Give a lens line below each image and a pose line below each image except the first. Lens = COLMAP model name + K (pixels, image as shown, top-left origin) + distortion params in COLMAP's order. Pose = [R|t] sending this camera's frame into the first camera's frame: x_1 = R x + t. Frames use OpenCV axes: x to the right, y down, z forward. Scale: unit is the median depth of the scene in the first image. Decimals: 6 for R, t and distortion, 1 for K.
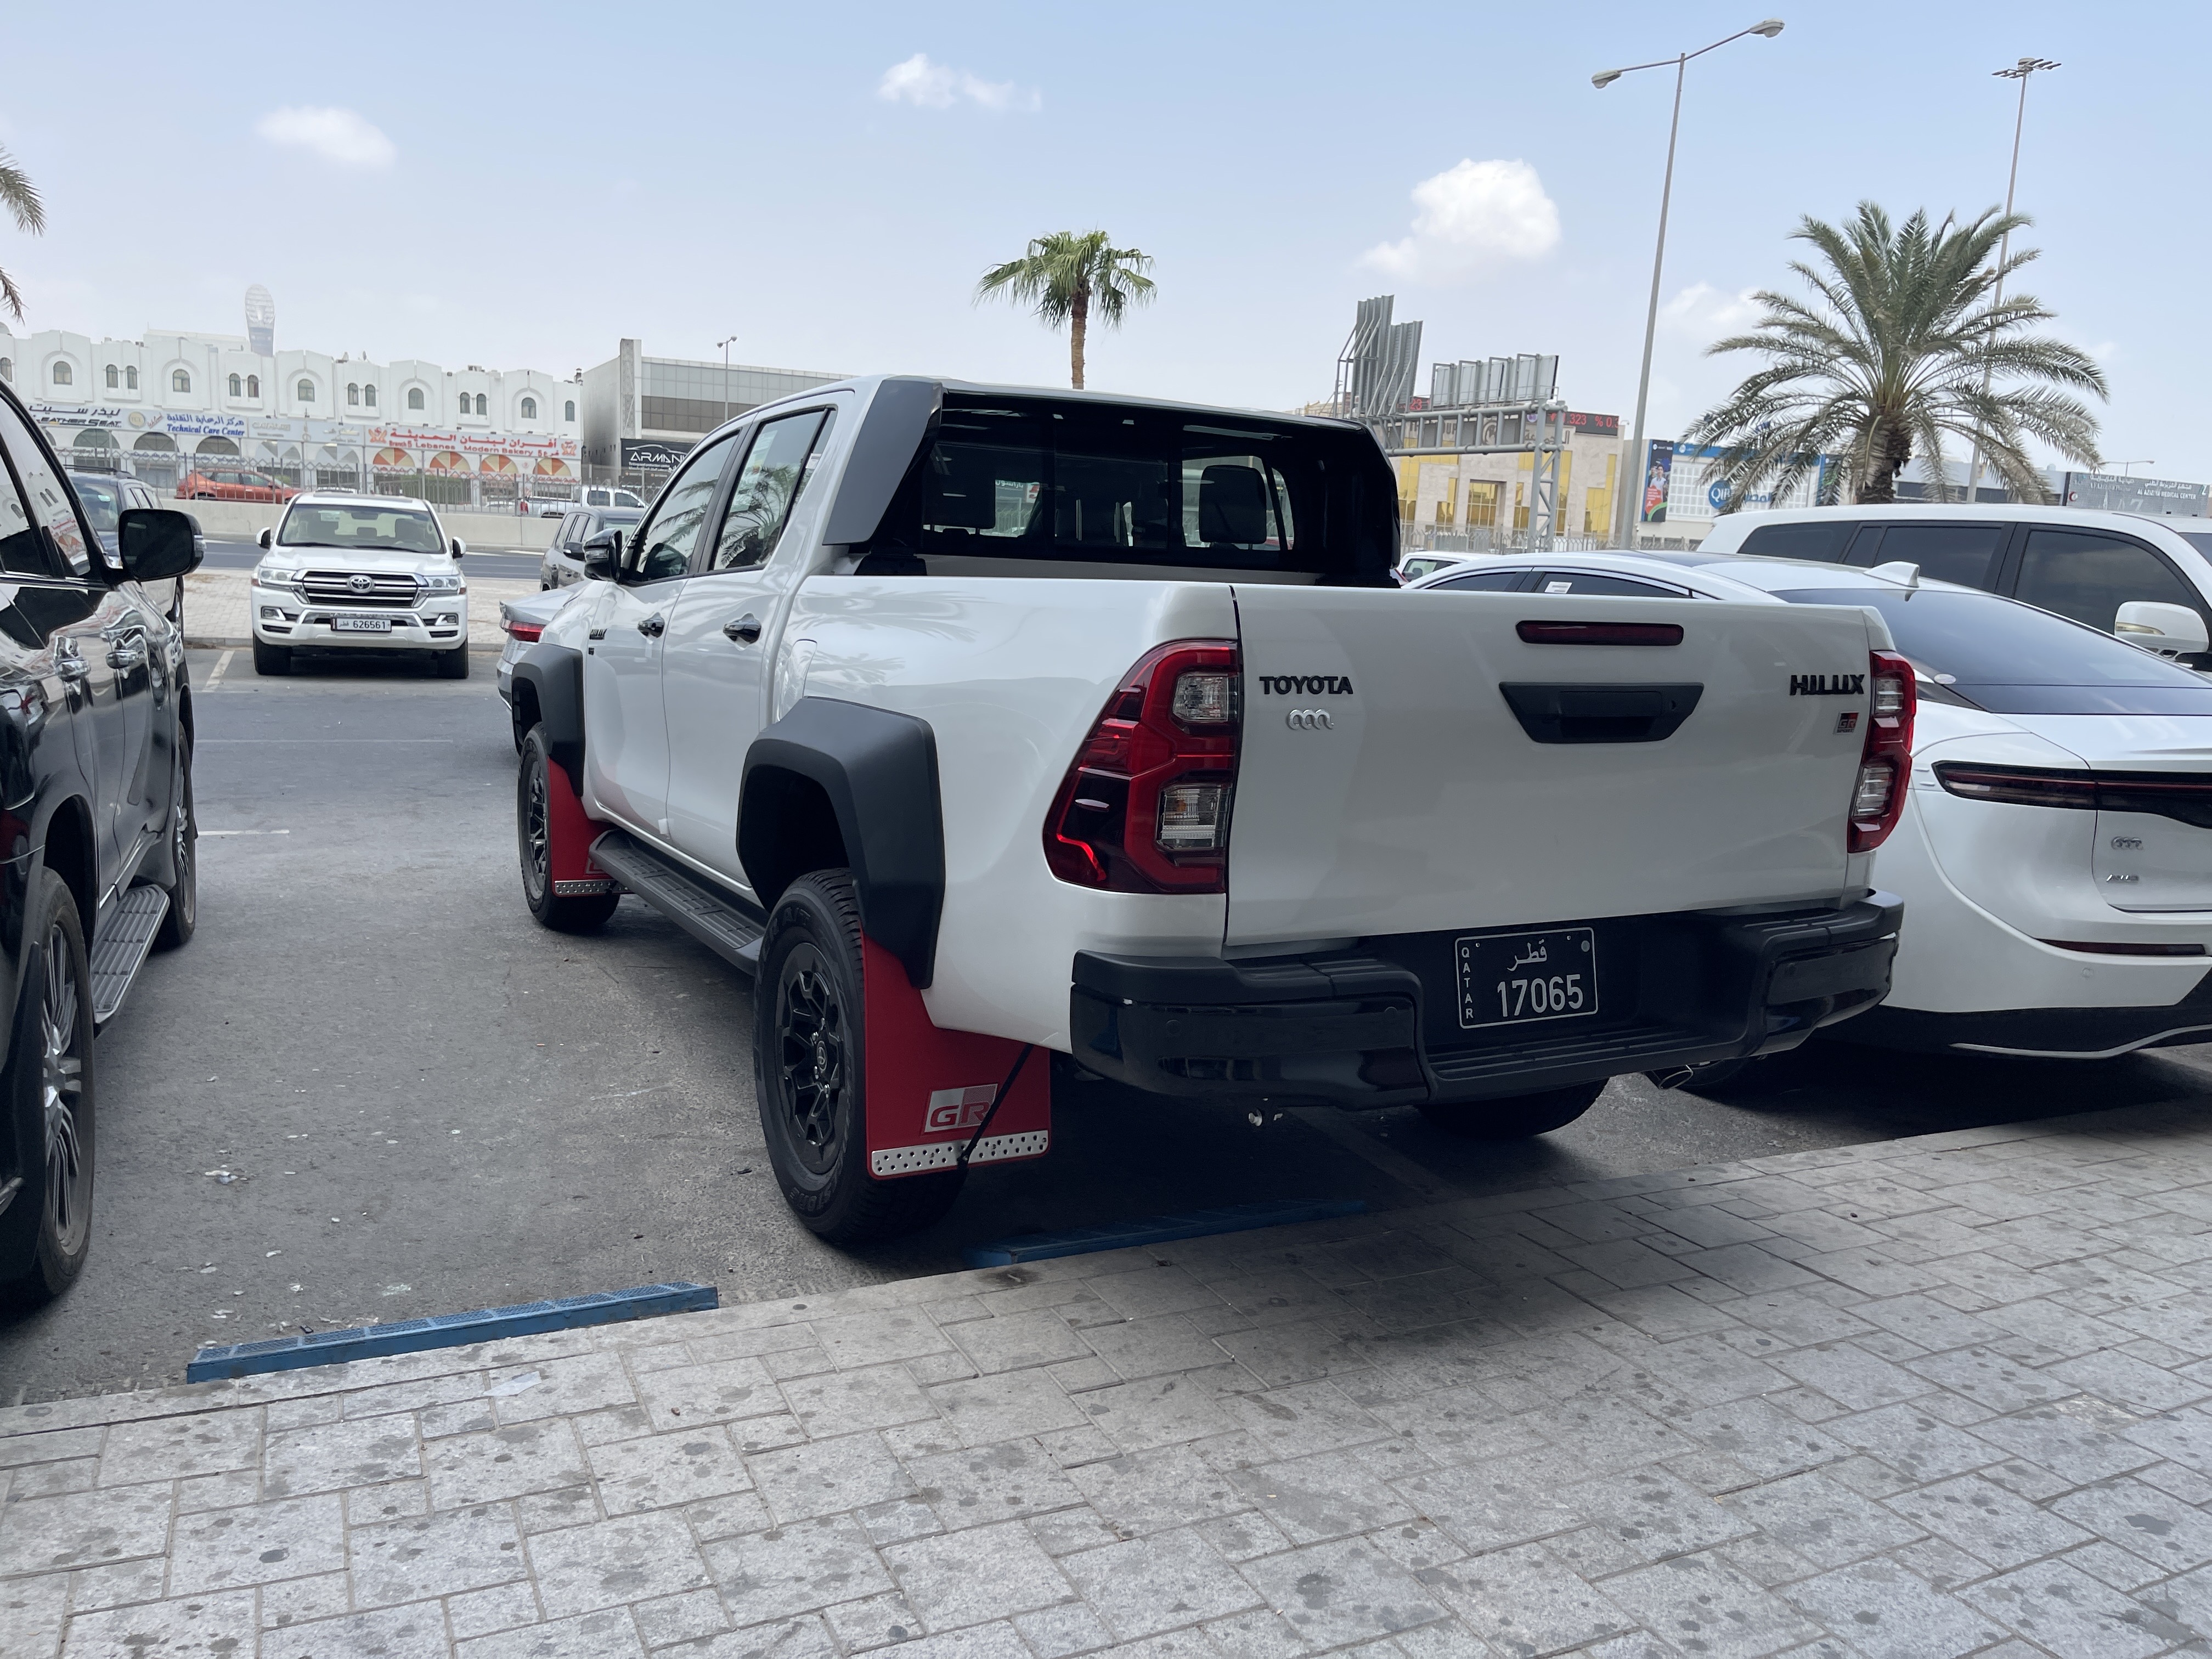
lens RADIAL K [[1685.1, 0, 1102.1], [0, 1685.1, 828.2], [0, 0, 1]] dist [0.046041, -0.058786]
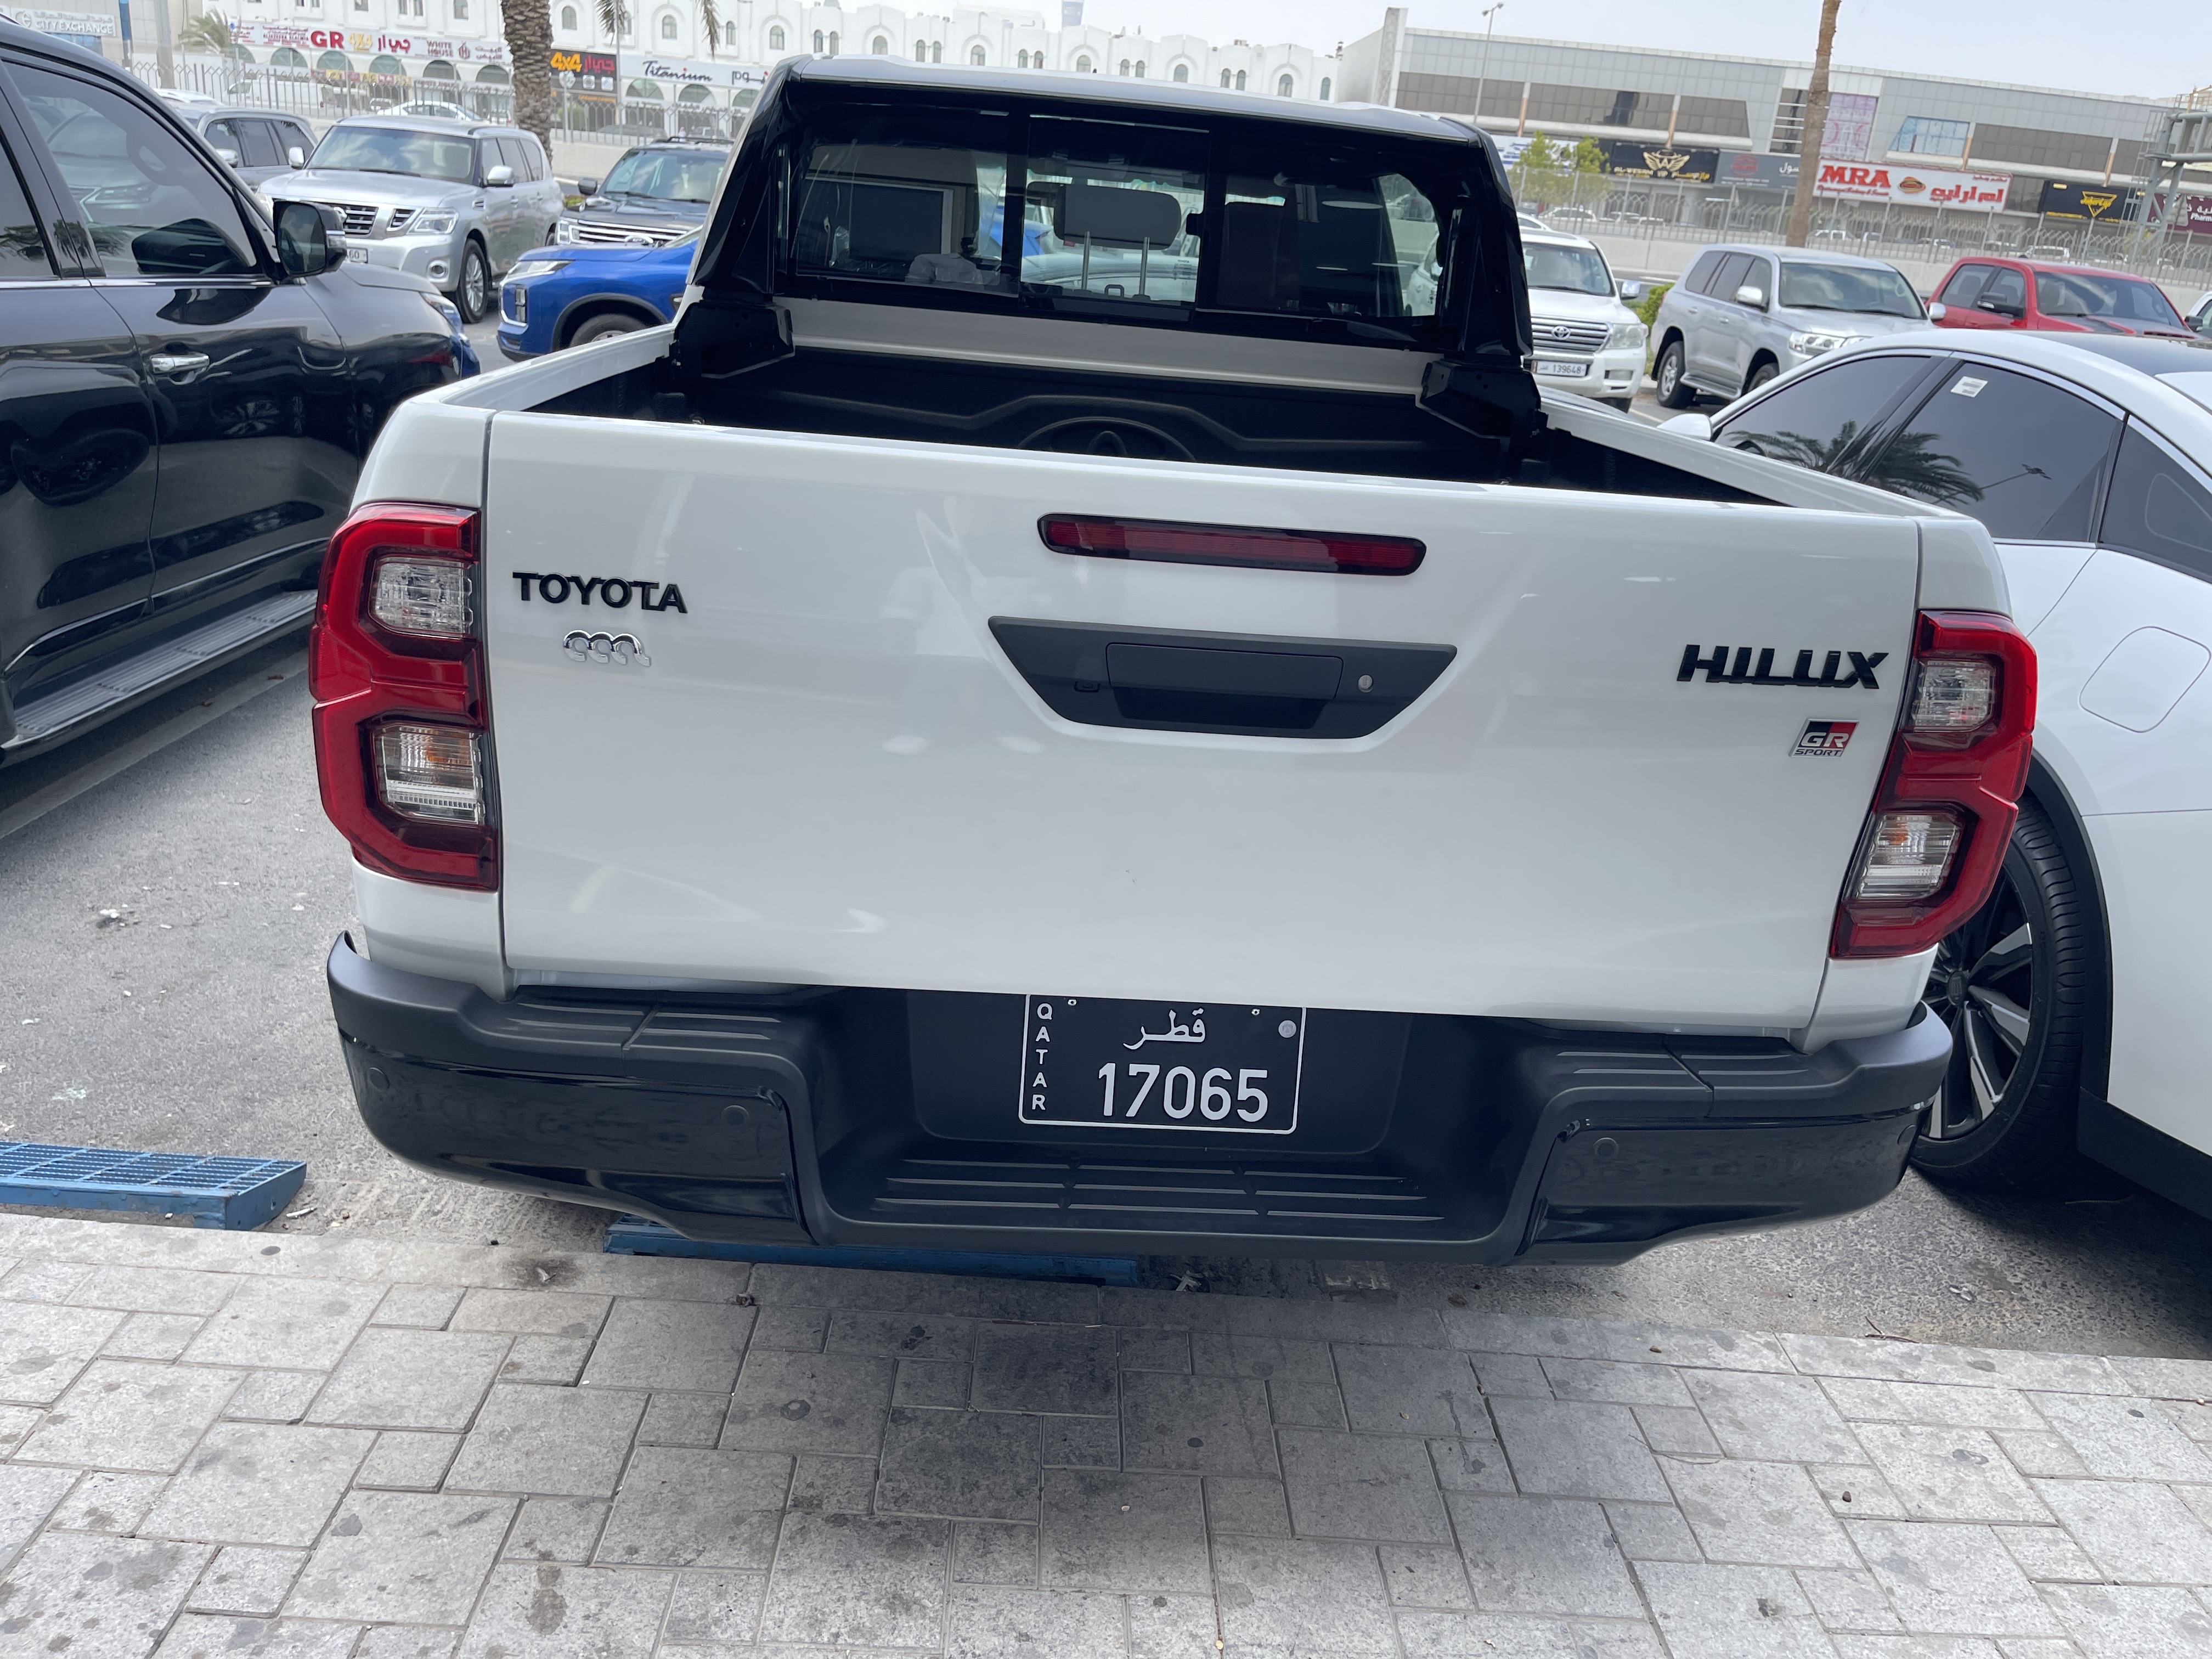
lens RADIAL K [[1685.1, 0, 1108.3], [0, 1685.1, 823.9], [0, 0, 1]] dist [0.046041, -0.058786]
pose [[0.910356, 0.173168, -0.375851, 0.452369], [-0.108318, 0.976284, 0.187450, -0.116100], [0.399398, -0.129935, 0.907523, 0.419591]]
